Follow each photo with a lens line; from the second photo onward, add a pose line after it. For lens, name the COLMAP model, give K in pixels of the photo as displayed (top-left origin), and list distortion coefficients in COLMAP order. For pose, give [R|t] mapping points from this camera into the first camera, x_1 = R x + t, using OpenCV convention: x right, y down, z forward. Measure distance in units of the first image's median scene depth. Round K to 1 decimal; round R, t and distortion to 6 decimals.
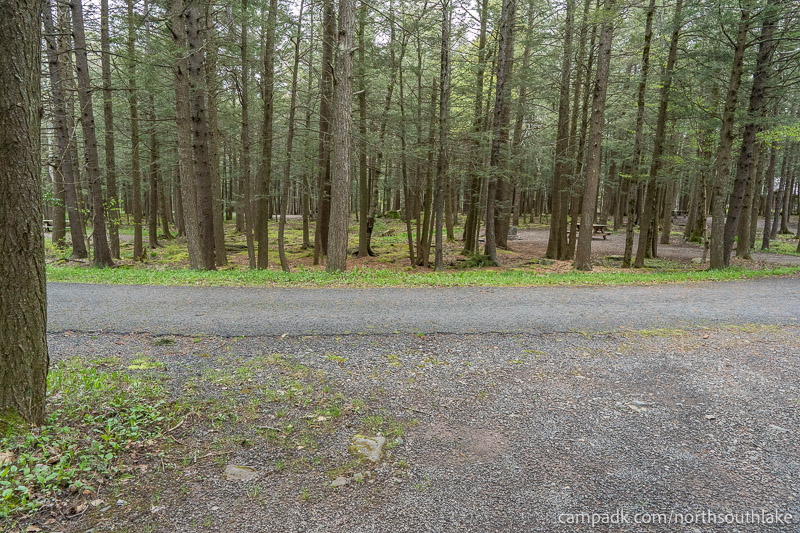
lens RADIAL K [[530.6, 0, 398.8], [0, 530.6, 269.0], [0, 0, 1]] dist [-0.001346, 0.002766]
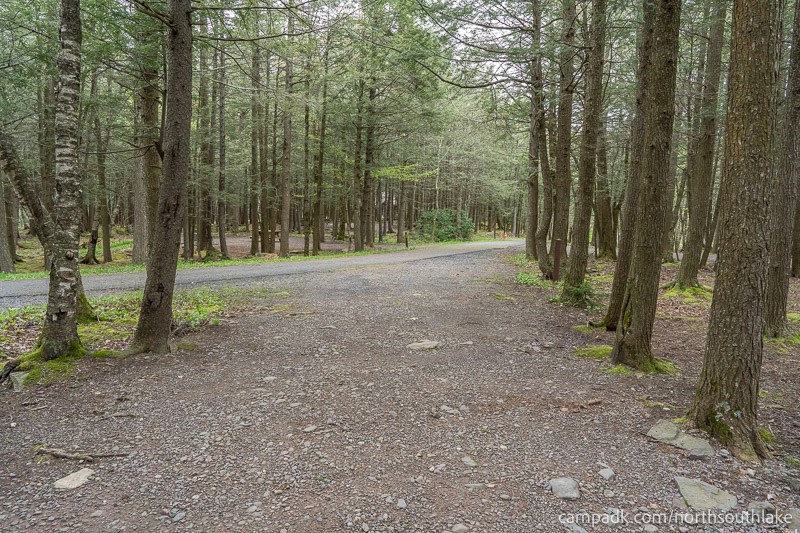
lens RADIAL K [[530.6, 0, 398.8], [0, 530.6, 269.0], [0, 0, 1]] dist [-0.001346, 0.002766]
pose [[0.802094, -0.075071, 0.592461, -0.208925], [0.086209, 0.996232, 0.009520, 0.032220], [-0.590943, 0.043440, 0.805543, -0.302272]]
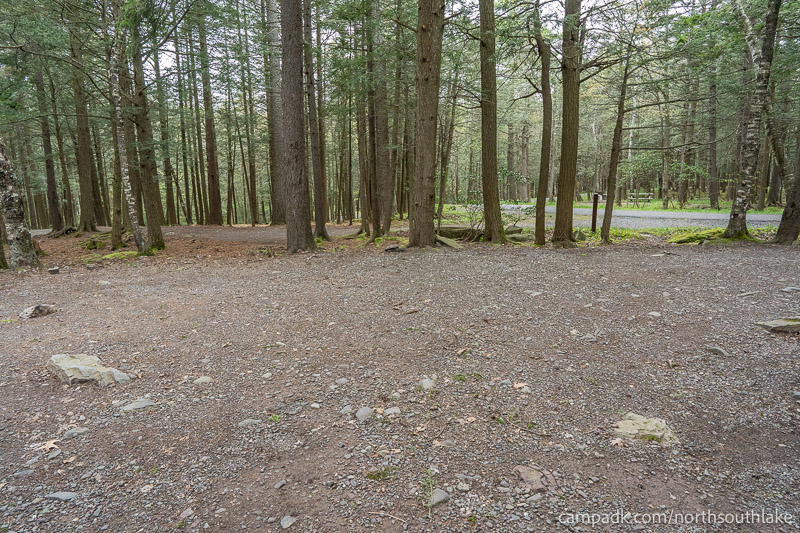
lens RADIAL K [[528.5, 0, 394.4], [0, 528.5, 267.1], [0, 0, 1]] dist [0.000579, 0.002190]
pose [[0.654093, 0.083923, -0.751744, -0.033012], [-0.056872, 0.996469, 0.061760, 0.075969], [0.754273, 0.002356, 0.656556, -0.539127]]
